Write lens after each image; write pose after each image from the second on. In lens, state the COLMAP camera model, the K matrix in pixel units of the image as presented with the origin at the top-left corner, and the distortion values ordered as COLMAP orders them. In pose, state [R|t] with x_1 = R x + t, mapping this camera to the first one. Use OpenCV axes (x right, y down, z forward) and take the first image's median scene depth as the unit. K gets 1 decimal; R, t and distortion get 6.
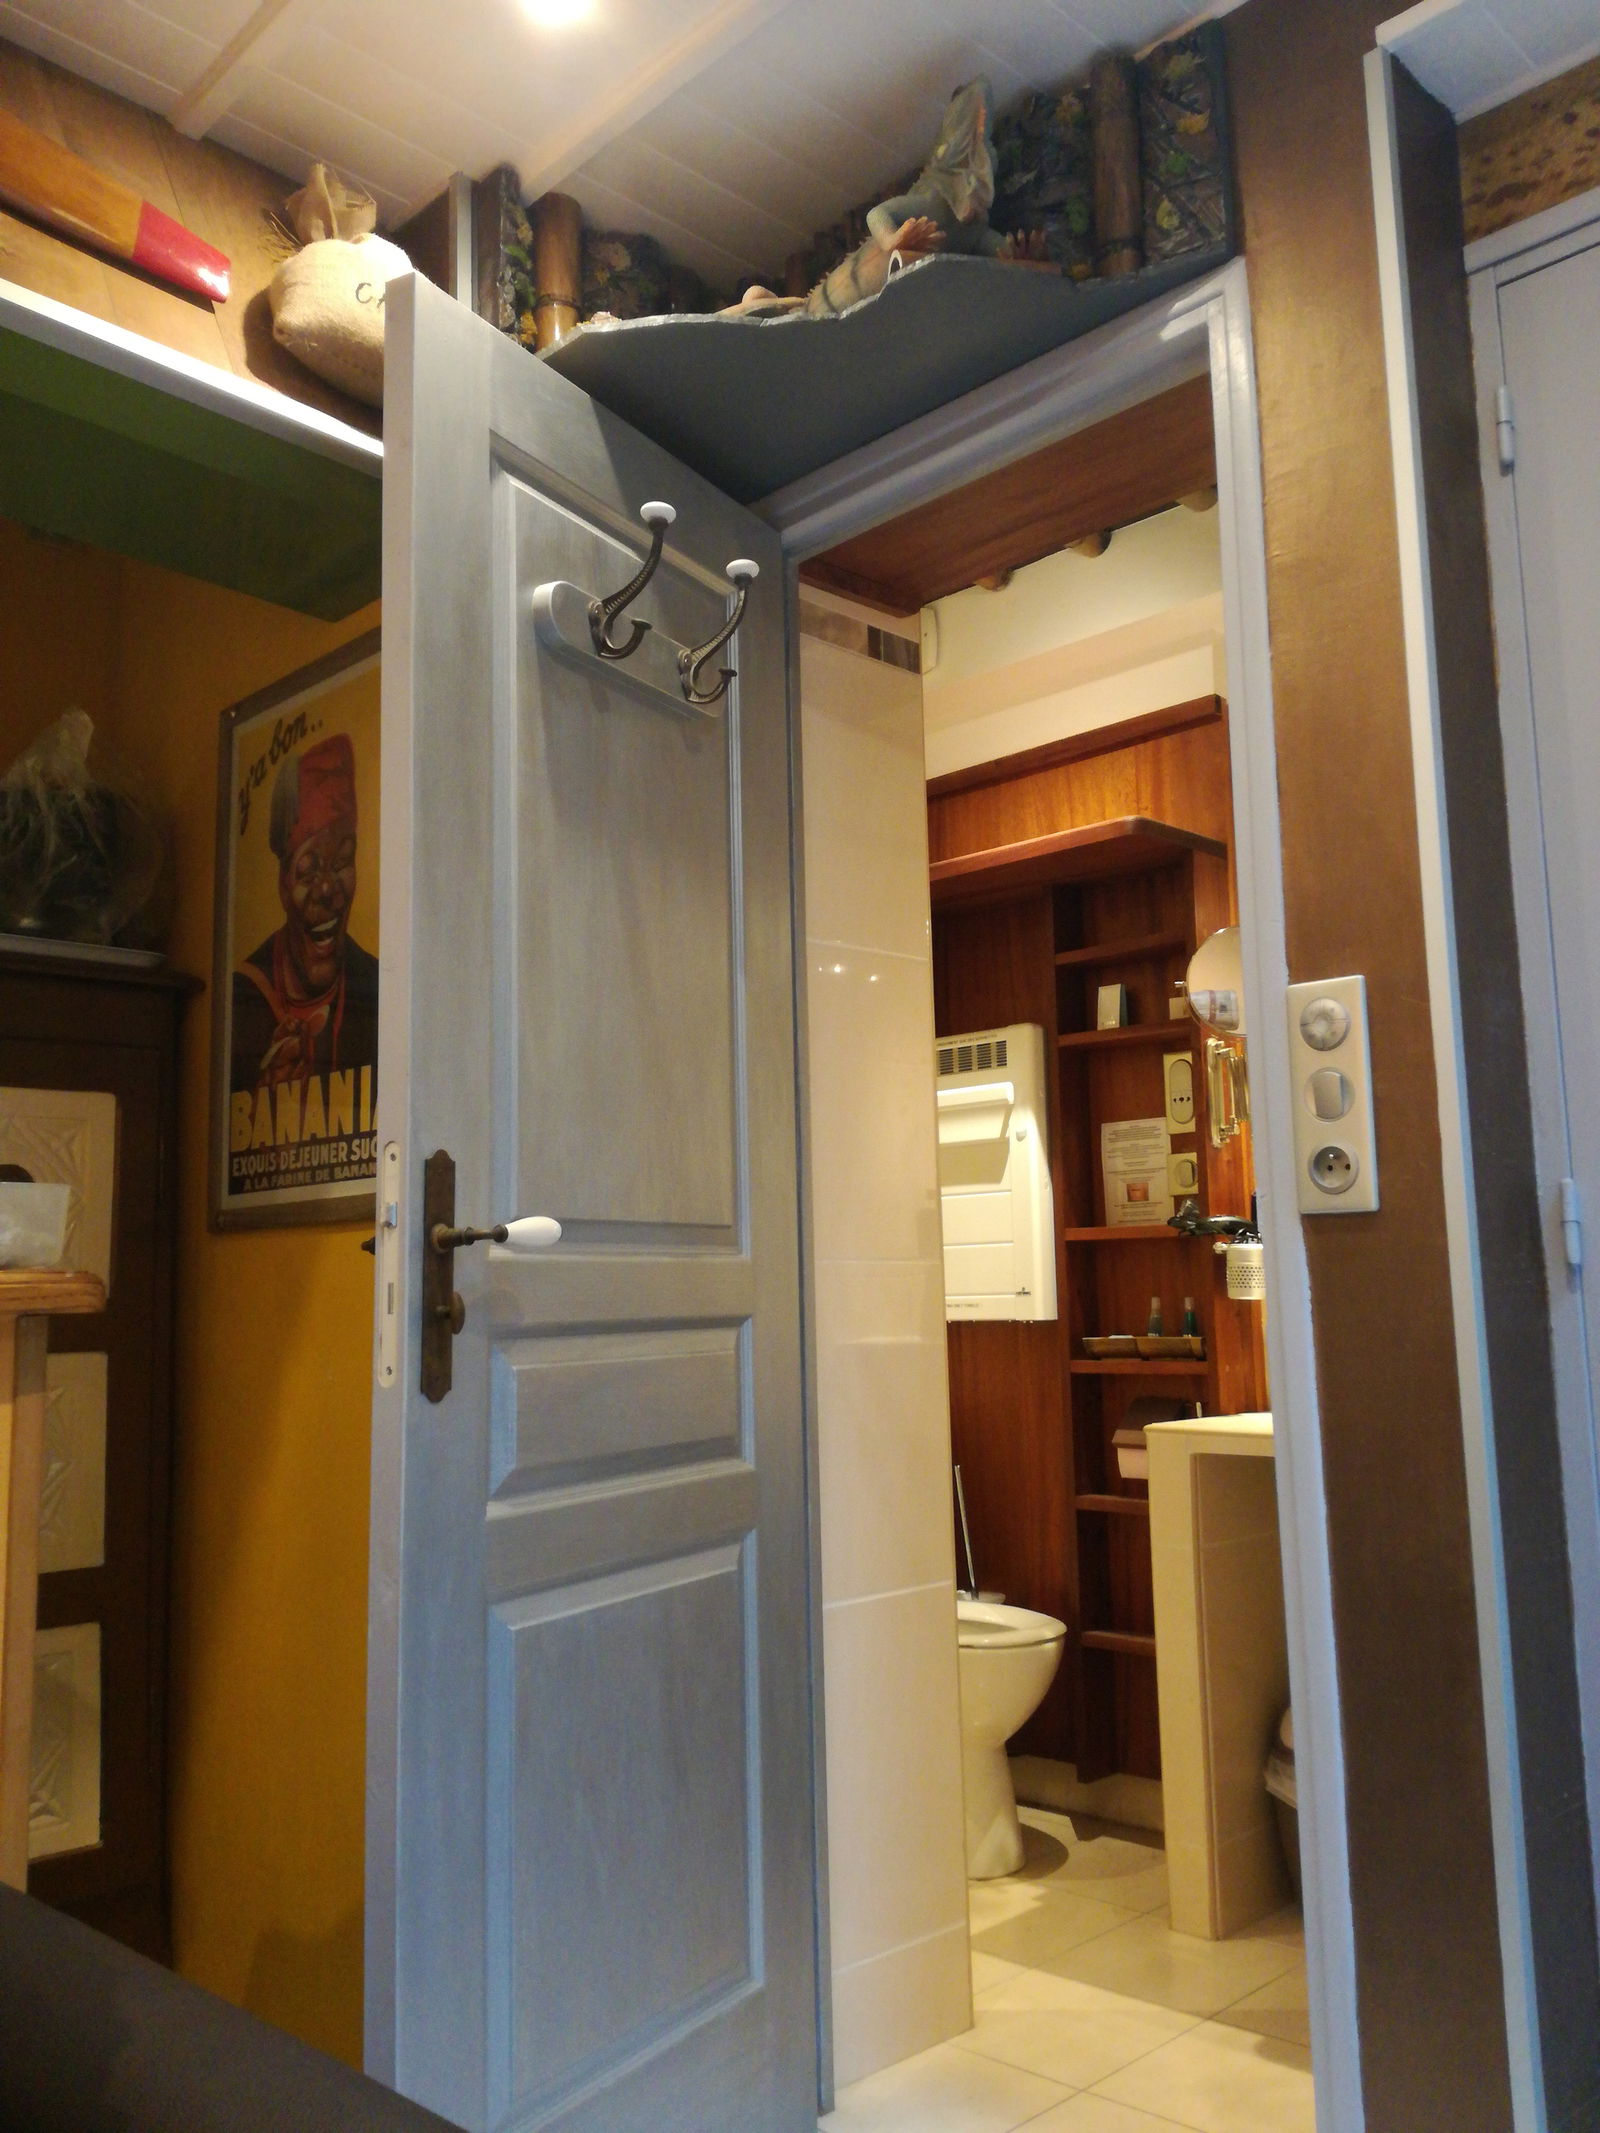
lens RADIAL K [[1687.6, 0, 796.2], [0, 1687.6, 1008.9], [0, 0, 1]] dist [0.087947, -0.168457]
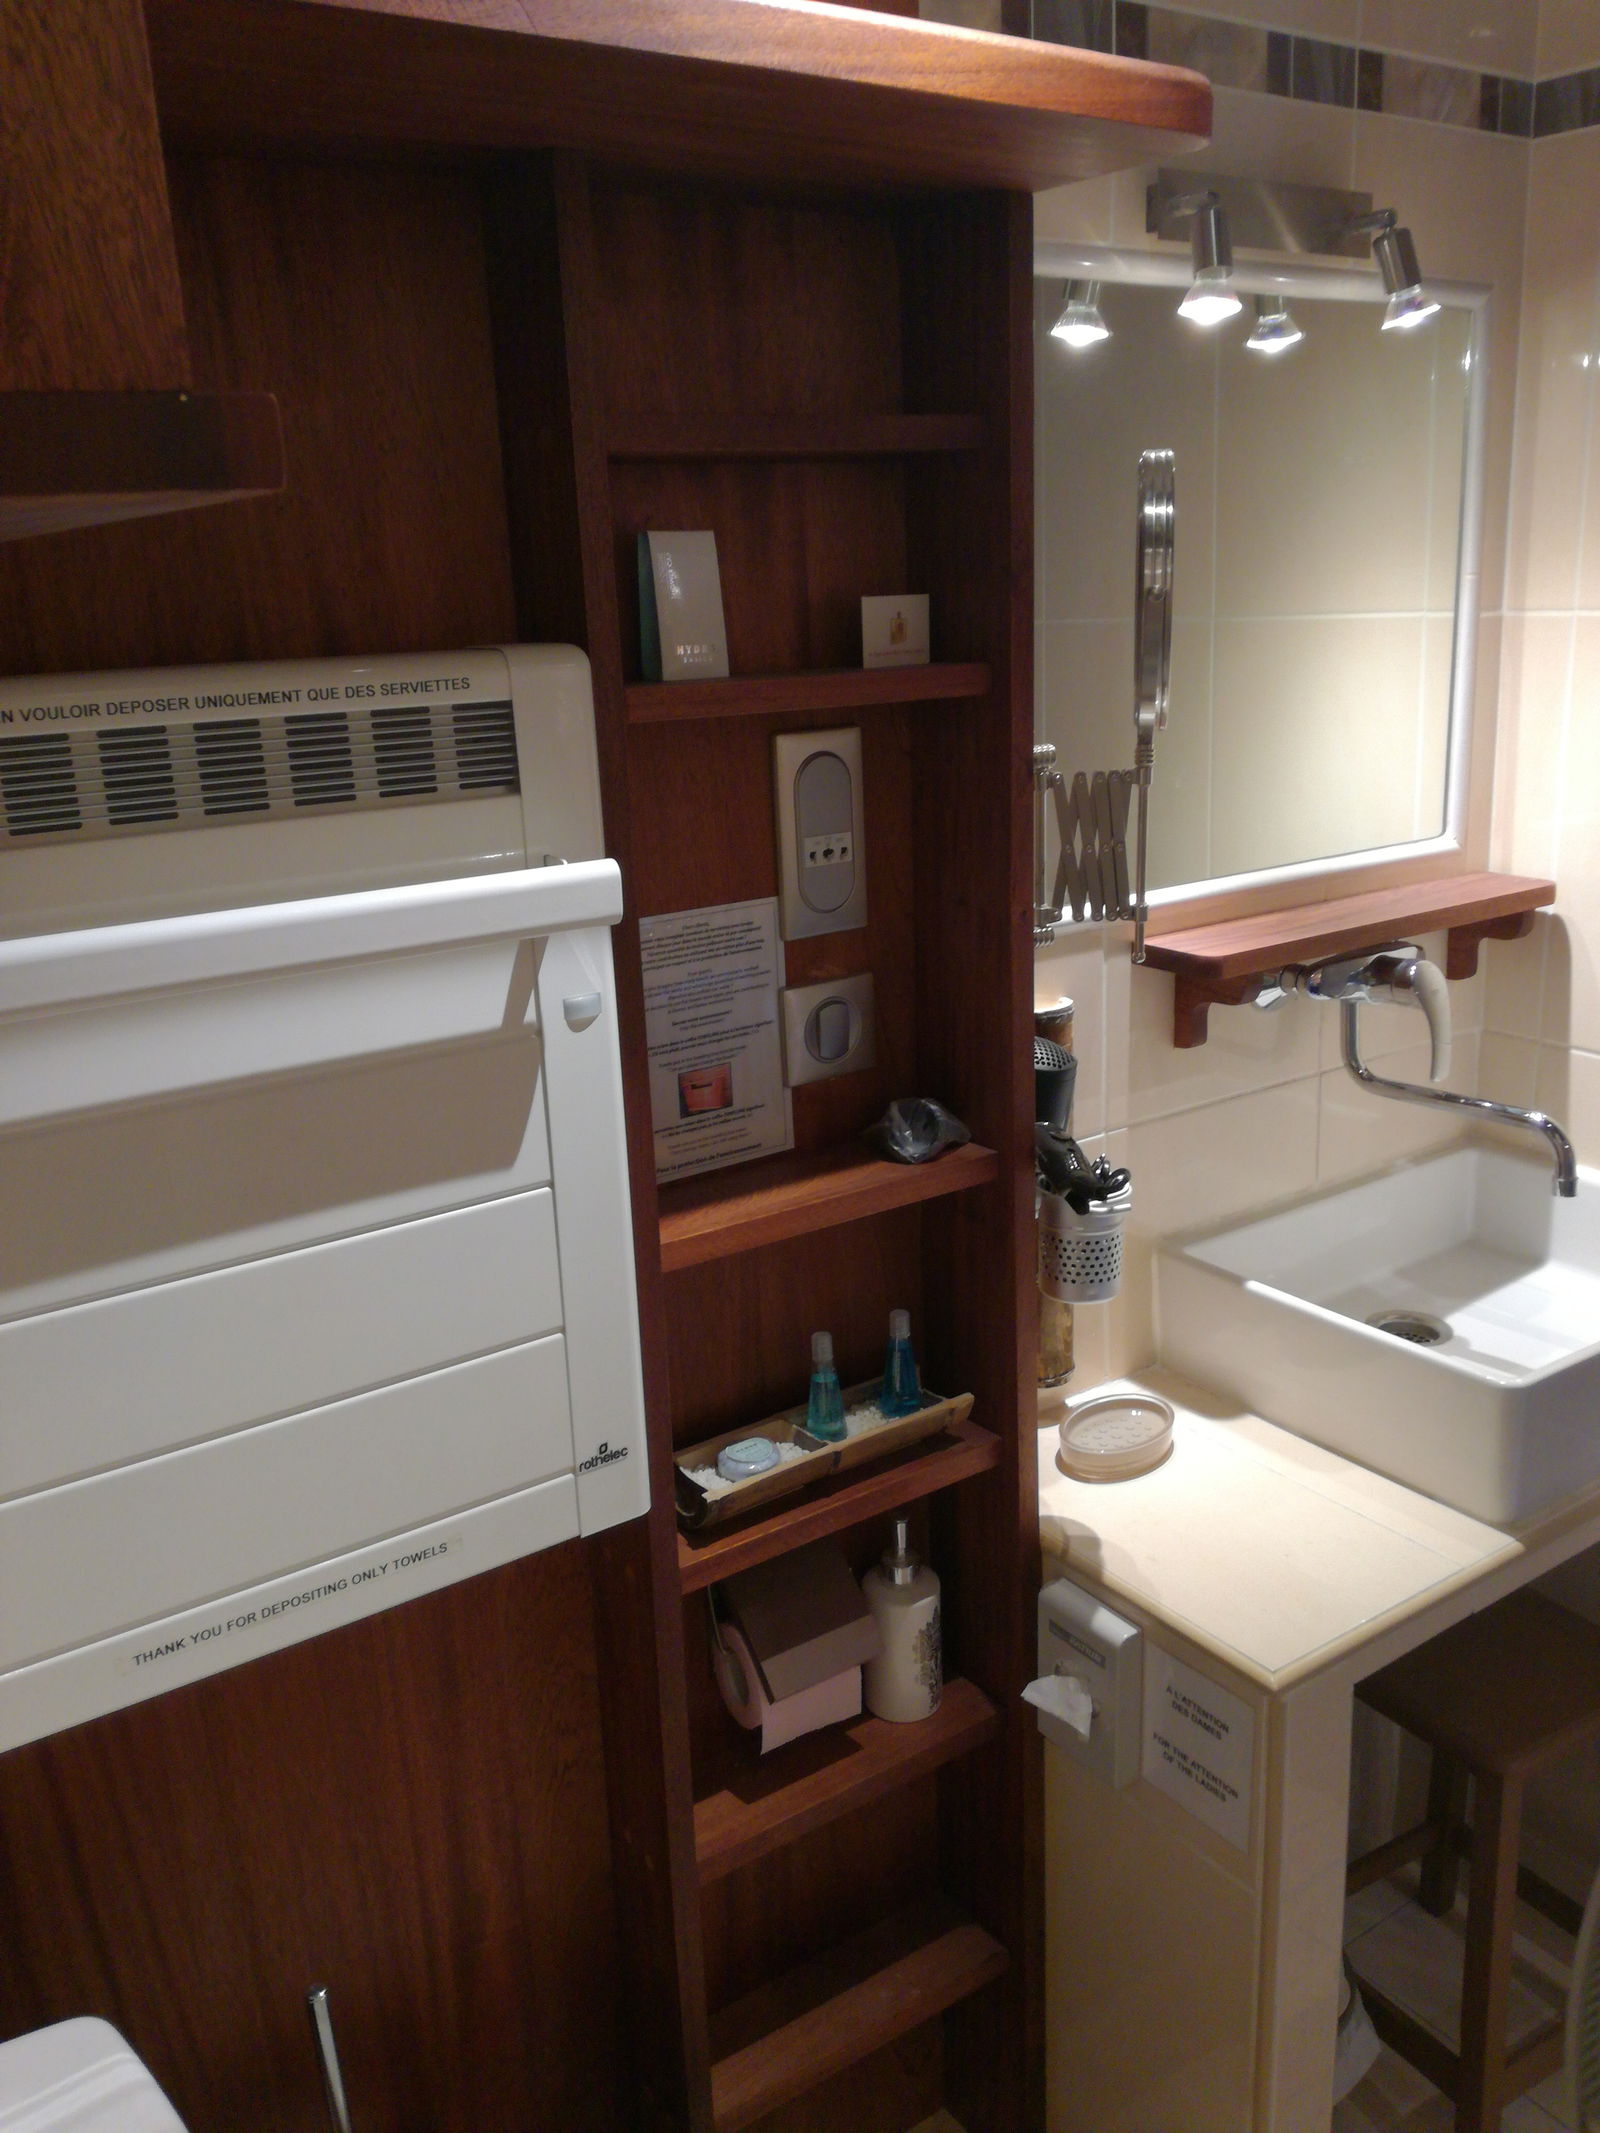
lens RADIAL K [[1738.1, 0, 803.9], [0, 1738.1, 1051.7], [0, 0, 1]] dist [0.110182, -0.256949]
pose [[0.177240, -0.248795, 0.952201, -0.176709], [-0.140728, 0.951170, 0.274720, -0.014570], [-0.974054, -0.182693, 0.133573, 0.925045]]
